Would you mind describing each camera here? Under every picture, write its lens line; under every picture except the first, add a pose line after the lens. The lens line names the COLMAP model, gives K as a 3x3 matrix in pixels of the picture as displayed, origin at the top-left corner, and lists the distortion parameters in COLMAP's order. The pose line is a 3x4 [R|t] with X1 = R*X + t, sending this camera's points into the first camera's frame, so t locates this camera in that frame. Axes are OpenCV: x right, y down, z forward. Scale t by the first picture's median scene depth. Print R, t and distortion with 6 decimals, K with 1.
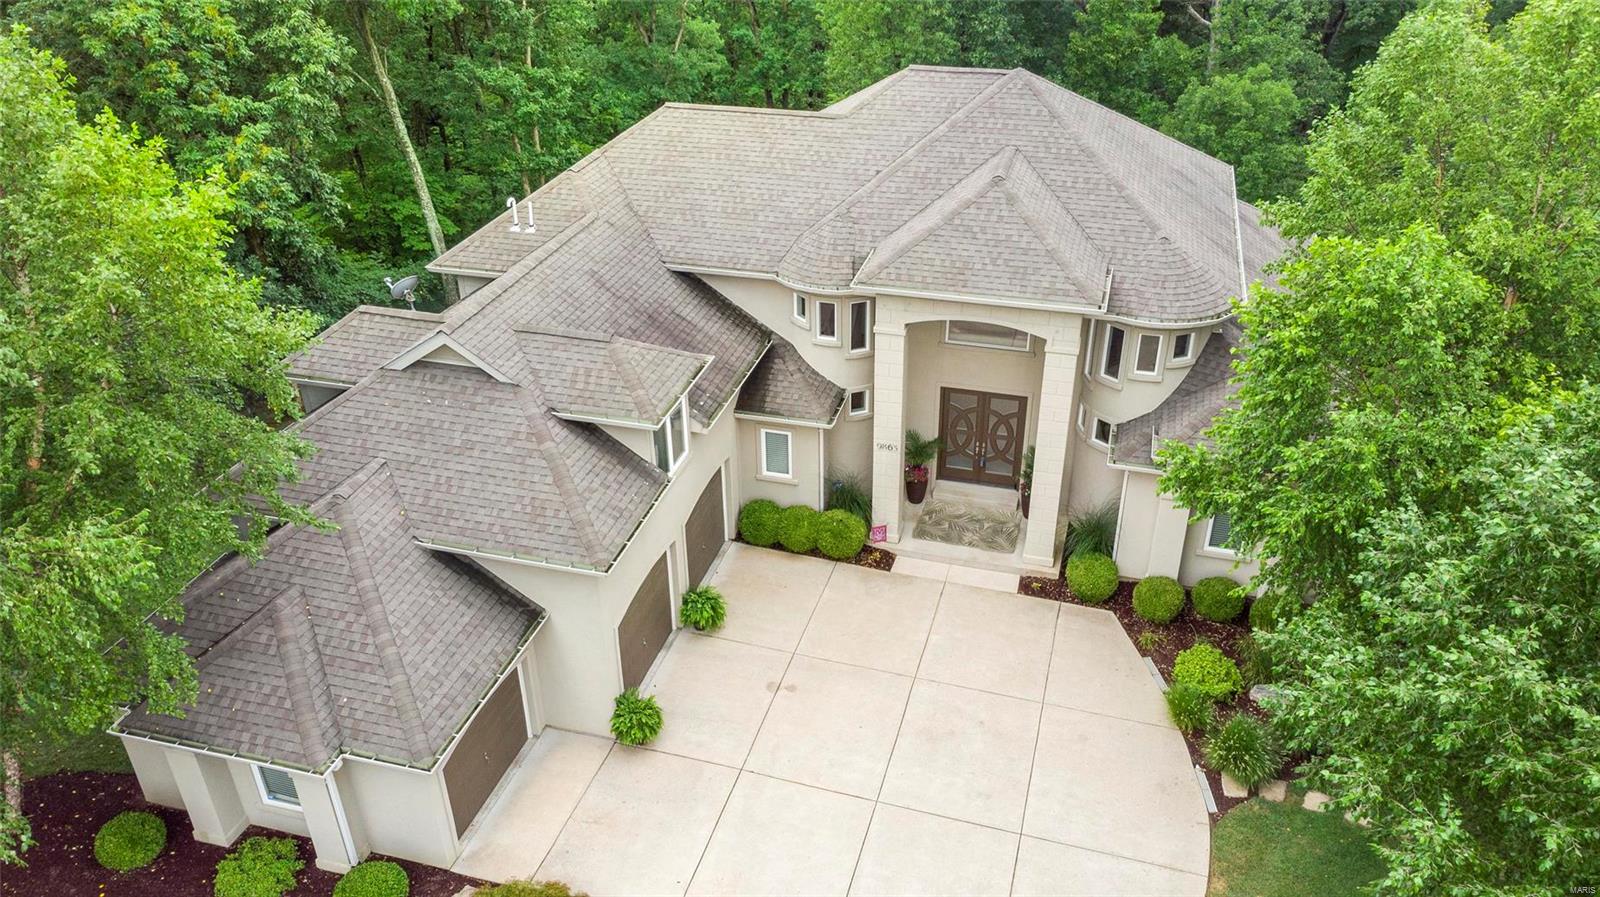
lens RADIAL K [[1174.2, 0, 800.0], [0, 1174.2, 448.5], [0, 0, 1]] dist [0.005077, -0.000256]
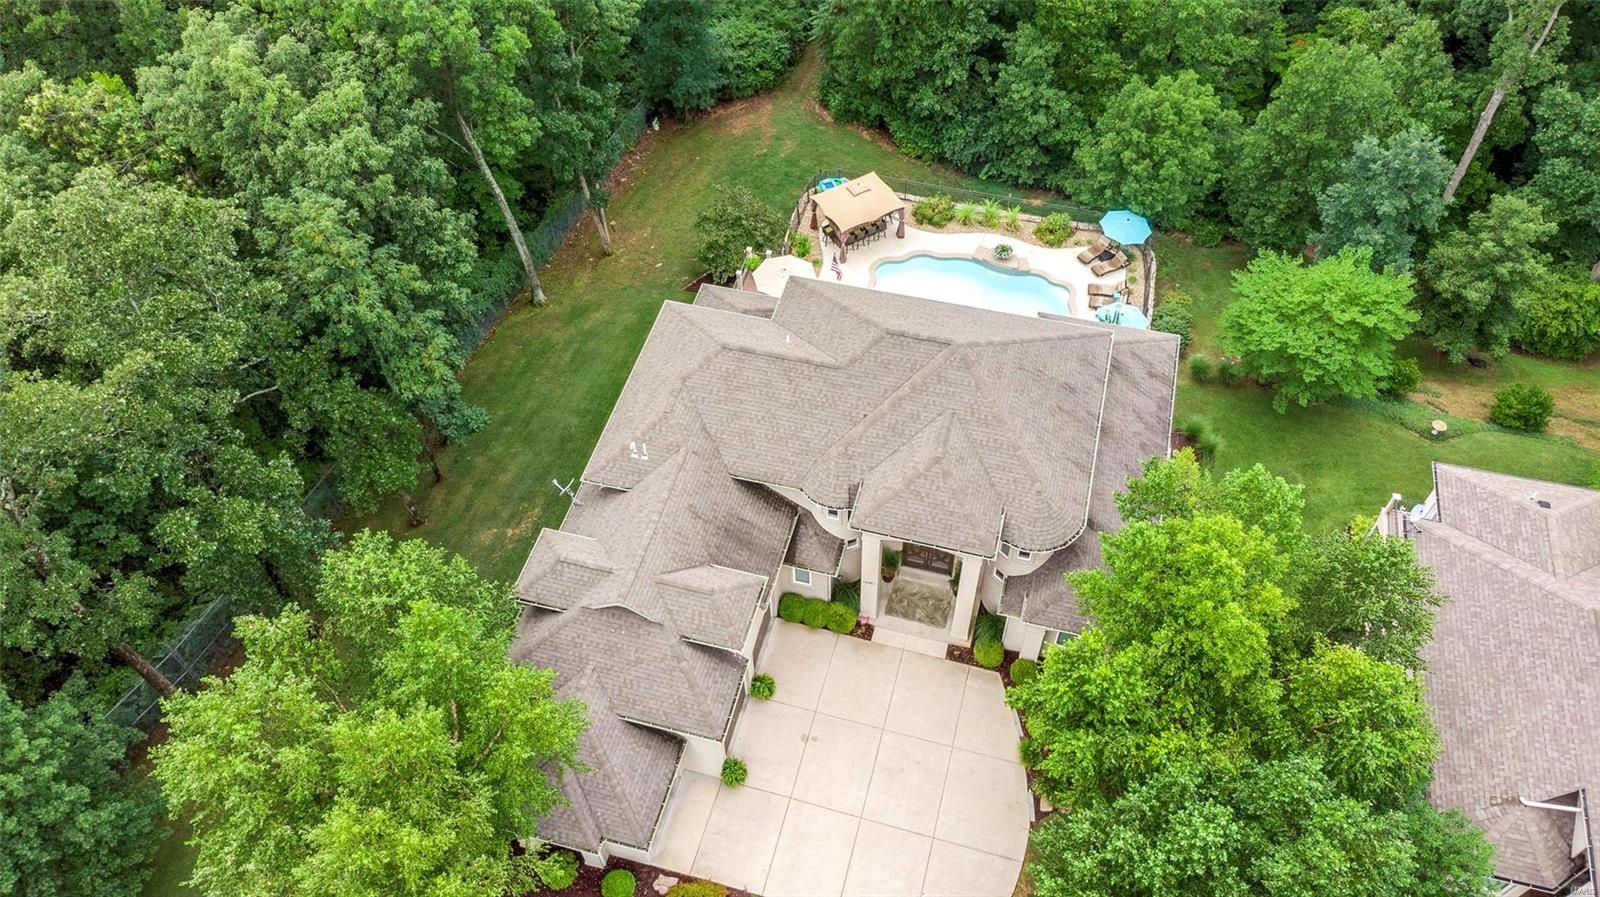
lens RADIAL K [[1164.4, 0, 800.0], [0, 1164.4, 448.5], [0, 0, 1]] dist [0.021665, 0.000946]
pose [[0.999876, -0.015746, 0.000752, -0.021914], [0.014414, 0.932502, 0.360876, -0.770876], [-0.006384, -0.360821, 0.932613, -0.463260]]
